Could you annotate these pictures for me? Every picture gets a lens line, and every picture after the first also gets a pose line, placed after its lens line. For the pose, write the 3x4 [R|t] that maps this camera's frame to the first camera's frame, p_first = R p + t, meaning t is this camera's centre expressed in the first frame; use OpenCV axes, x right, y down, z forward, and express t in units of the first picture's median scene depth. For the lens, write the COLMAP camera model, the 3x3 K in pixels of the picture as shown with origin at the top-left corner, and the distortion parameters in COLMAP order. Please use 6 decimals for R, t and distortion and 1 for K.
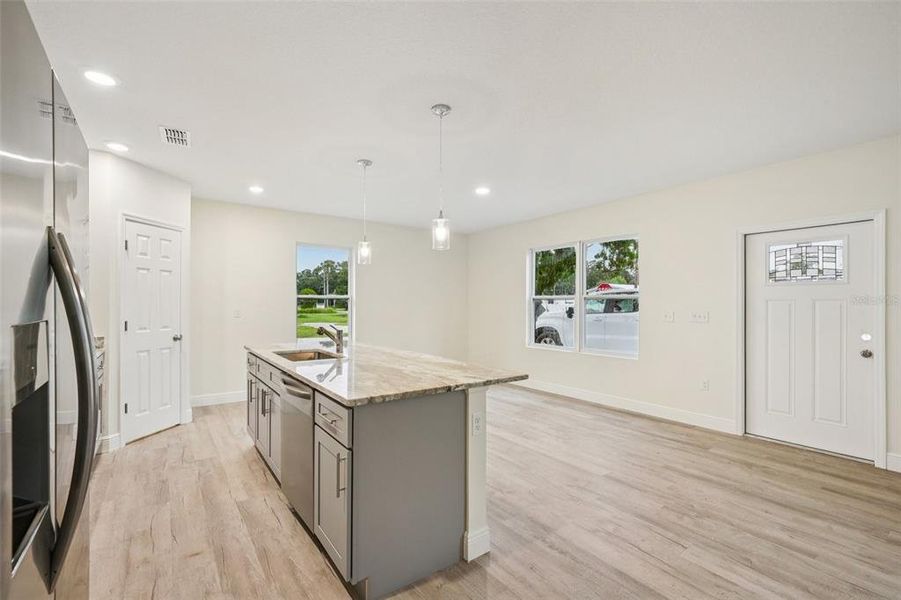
lens RADIAL K [[393.2, 0, 450.5], [0, 393.2, 307.0], [0, 0, 1]] dist [-0.005127, 0.000436]
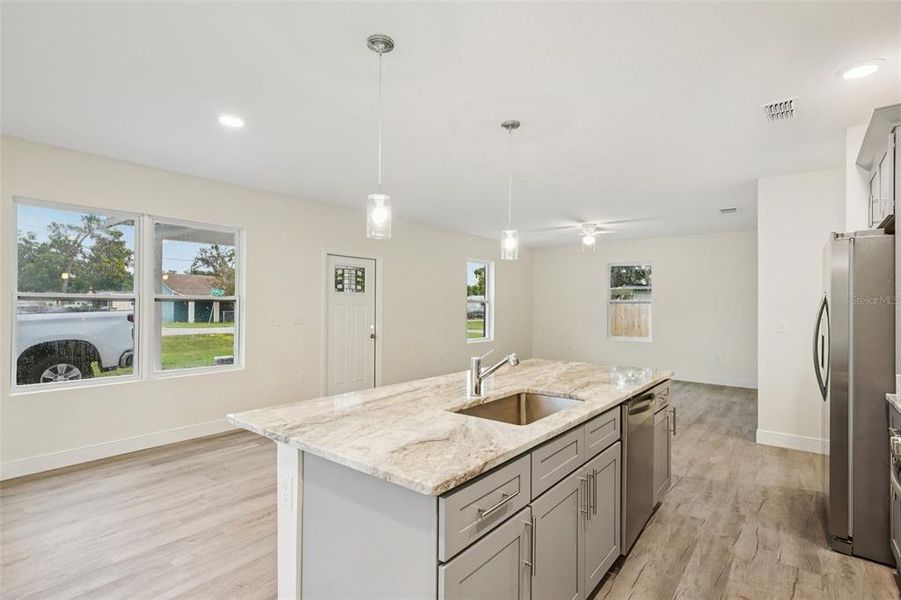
lens RADIAL K [[436.2, 0, 443.0], [0, 436.2, 304.5], [0, 0, 1]] dist [0.008581, -0.000880]
pose [[-0.244891, -0.001812, 0.969549, -1.022059], [-0.001332, 0.999998, 0.001533, -0.027871], [-0.969550, -0.000916, -0.244893, 1.346596]]
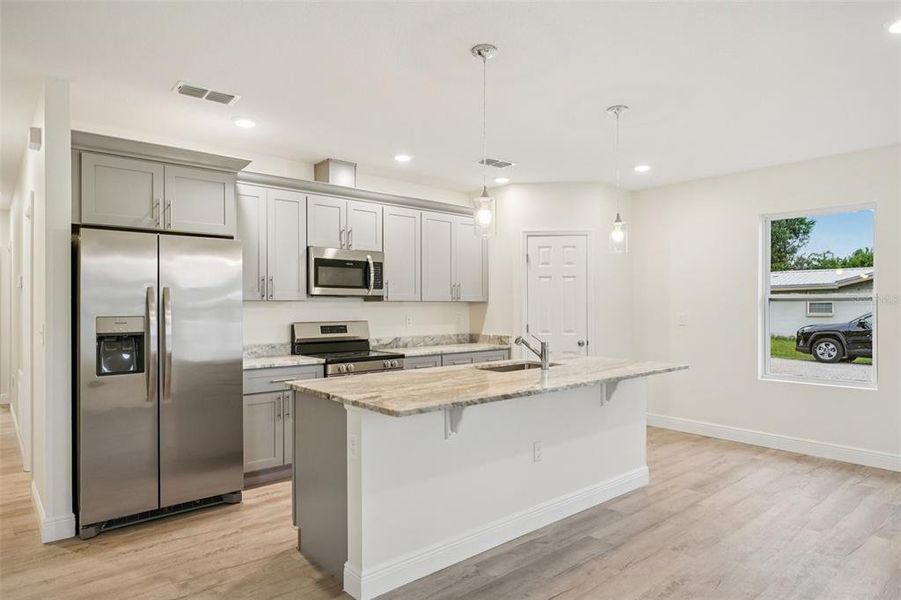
lens RADIAL K [[543.7, 0, 450.8], [0, 543.7, 308.6], [0, 0, 1]] dist [-0.005712, 0.000267]
pose [[0.087763, 0.002299, -0.996139, 0.925727], [-0.004924, 0.999986, 0.001874, -0.013231], [0.996129, 0.004741, 0.087774, 0.783686]]
